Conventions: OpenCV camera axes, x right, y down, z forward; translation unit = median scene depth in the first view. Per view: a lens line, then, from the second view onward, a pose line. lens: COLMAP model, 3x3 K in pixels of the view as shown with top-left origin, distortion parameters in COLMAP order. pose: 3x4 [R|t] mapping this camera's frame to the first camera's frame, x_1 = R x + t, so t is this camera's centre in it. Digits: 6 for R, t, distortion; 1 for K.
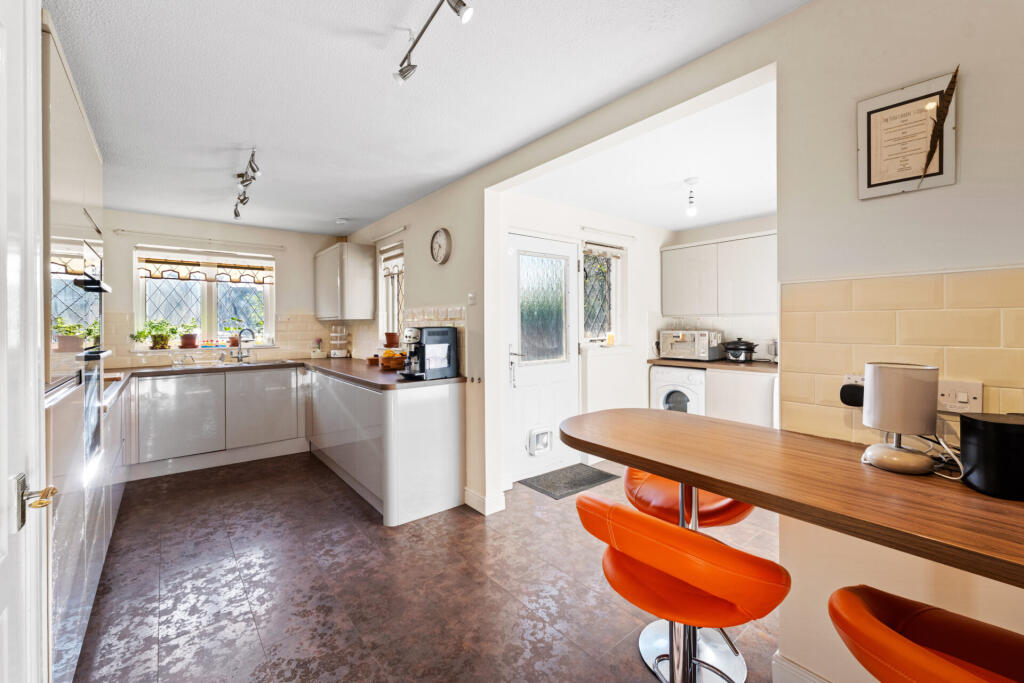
lens RADIAL K [[424.4, 0, 512.7], [0, 424.4, 330.9], [0, 0, 1]] dist [-0.003108, -0.000004]
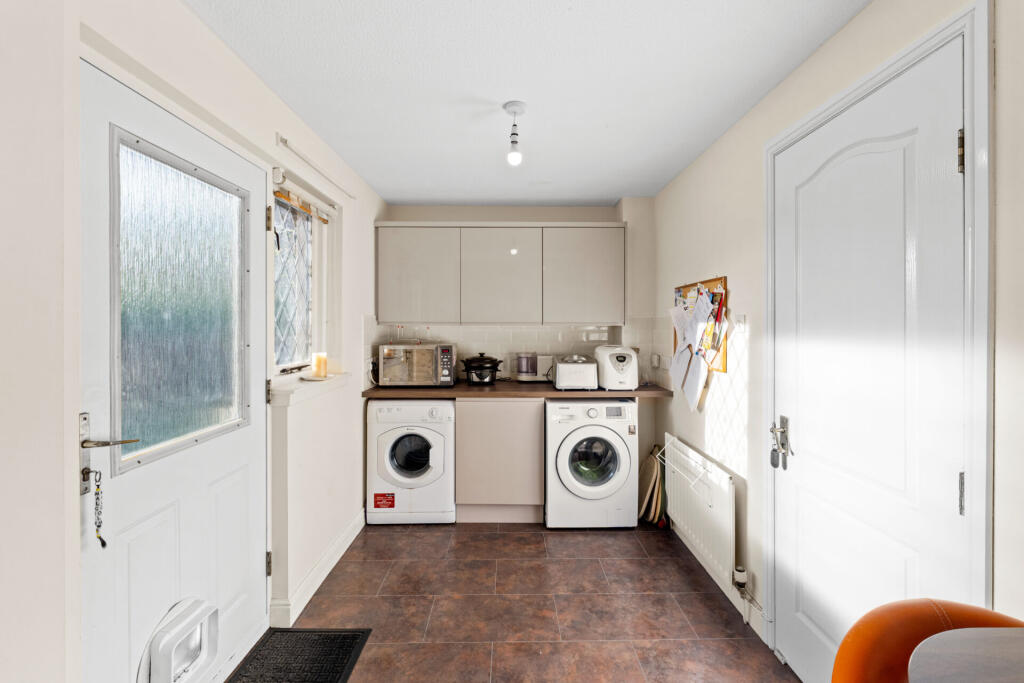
lens RADIAL K [[424.4, 0, 514.3], [0, 424.4, 326.7], [0, 0, 1]] dist [-0.003108, -0.000004]
pose [[0.622219, 0.005718, 0.782822, -0.043583], [0.005943, 0.999910, -0.012028, -0.023079], [-0.782820, 0.012136, 0.622129, 0.472340]]
